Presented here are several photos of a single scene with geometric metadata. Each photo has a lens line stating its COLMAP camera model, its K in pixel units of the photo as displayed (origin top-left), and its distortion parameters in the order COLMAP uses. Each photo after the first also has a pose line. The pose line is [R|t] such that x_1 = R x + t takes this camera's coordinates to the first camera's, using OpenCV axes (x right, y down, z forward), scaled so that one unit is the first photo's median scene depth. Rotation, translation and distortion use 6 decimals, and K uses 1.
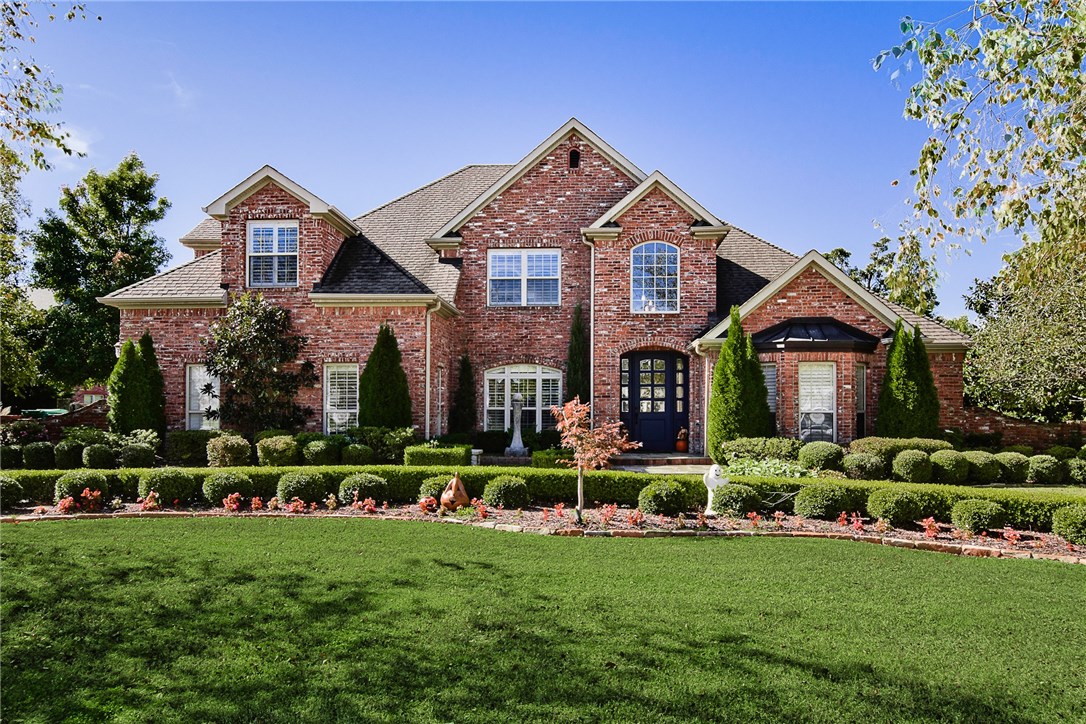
lens RADIAL K [[483.3, 0, 543.0], [0, 483.3, 362.0], [0, 0, 1]] dist [-0.002264, -0.000348]
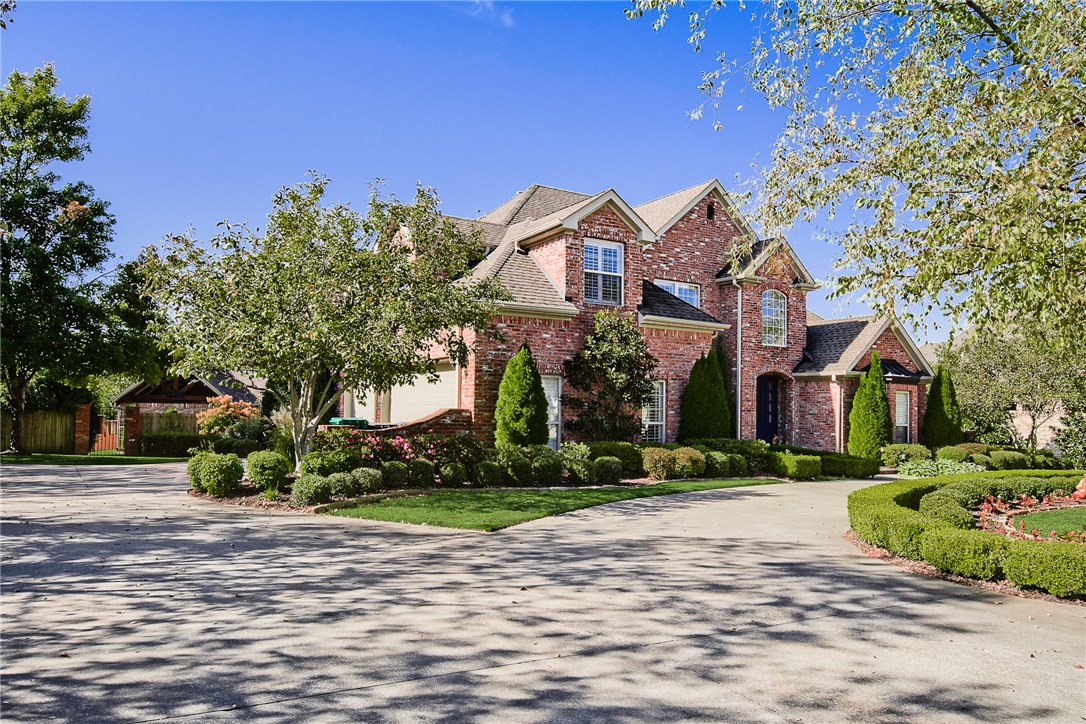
lens RADIAL K [[467.2, 0, 543.0], [0, 467.2, 362.0], [0, 0, 1]] dist [0.001756, 0.000219]
pose [[0.925251, 0.056247, 0.375162, -1.035437], [-0.052514, 0.998416, -0.020177, -0.002710], [-0.375702, -0.001033, 0.926740, 0.107929]]
